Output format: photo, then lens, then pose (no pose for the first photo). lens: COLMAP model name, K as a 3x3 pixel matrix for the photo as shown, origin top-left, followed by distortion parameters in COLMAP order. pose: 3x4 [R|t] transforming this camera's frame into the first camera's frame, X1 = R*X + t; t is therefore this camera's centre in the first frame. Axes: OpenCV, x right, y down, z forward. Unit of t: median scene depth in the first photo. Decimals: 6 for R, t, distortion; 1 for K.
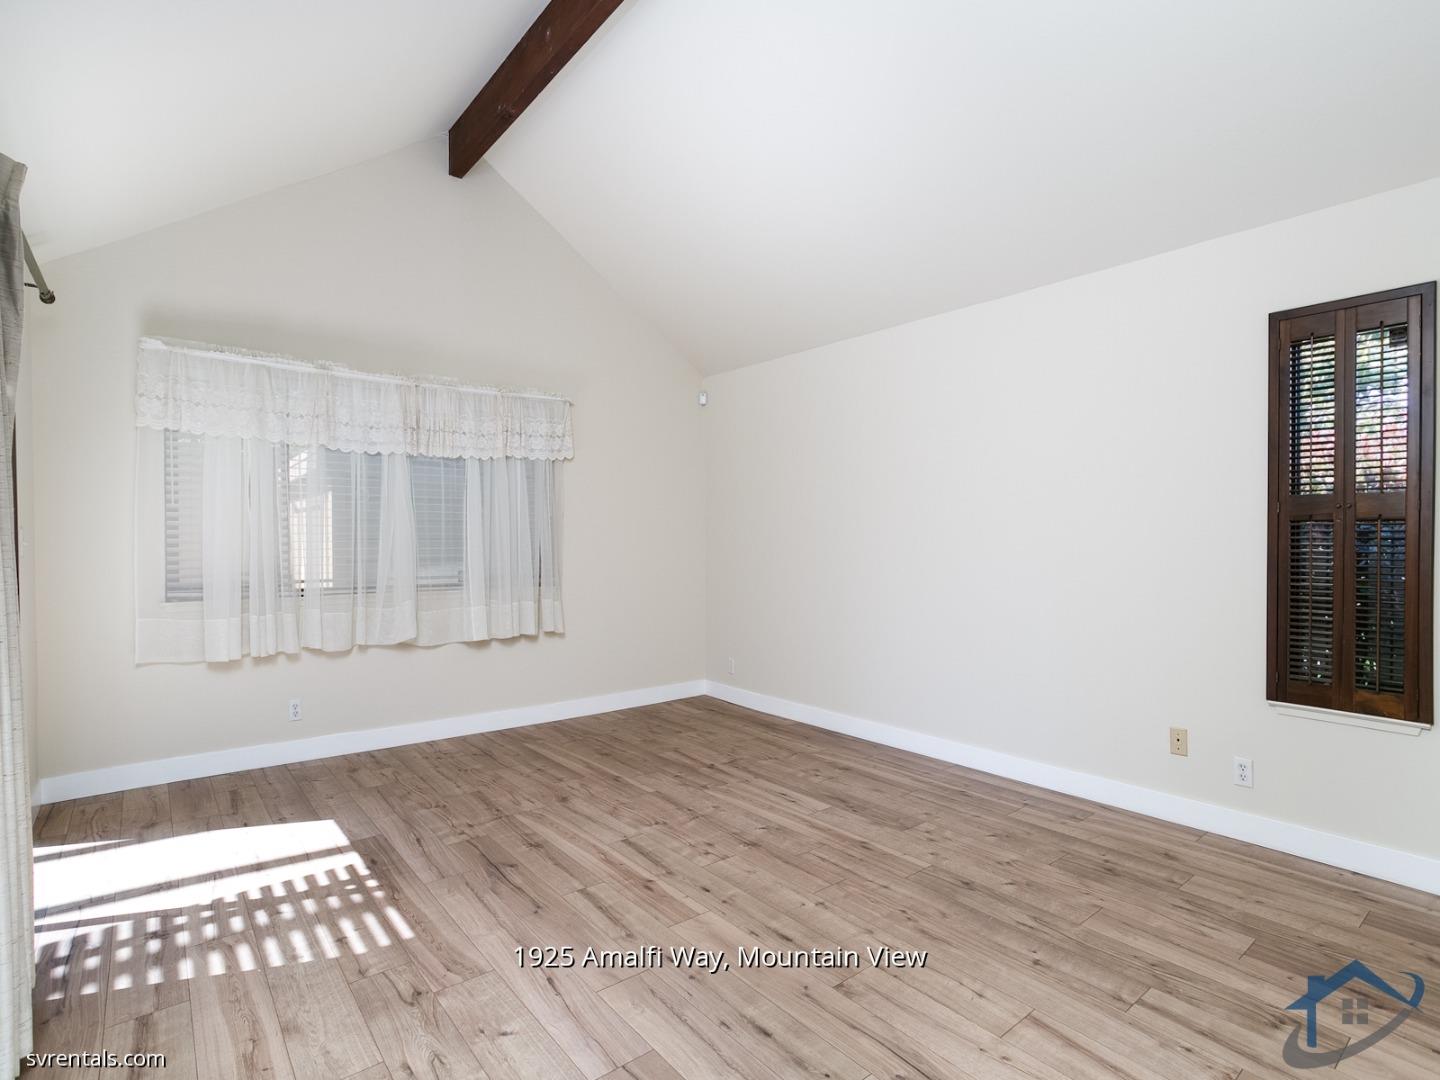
lens RADIAL K [[693.1, 0, 714.6], [0, 693.1, 542.8], [0, 0, 1]] dist [-0.019834, 0.016437]
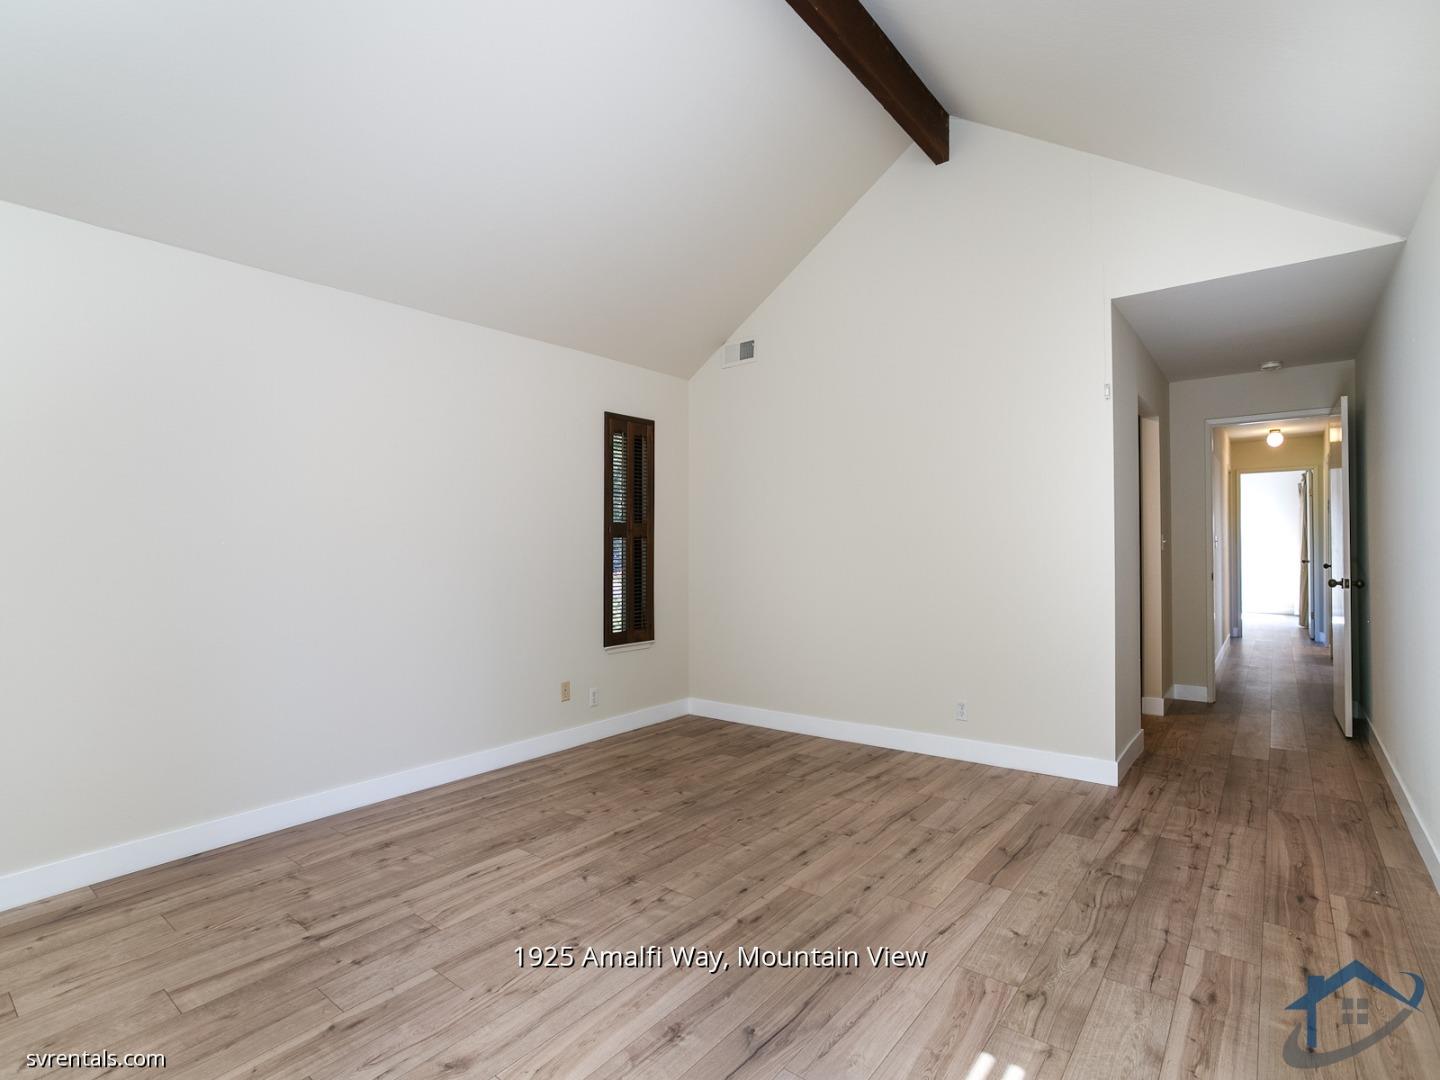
lens RADIAL K [[693.1, 0, 717.6], [0, 693.1, 543.5], [0, 0, 1]] dist [-0.019834, 0.016437]
pose [[-0.188830, 0.016114, 0.981878, -0.920766], [0.010448, 0.999842, -0.014399, 0.010017], [-0.981954, 0.007540, -0.188968, 1.125263]]
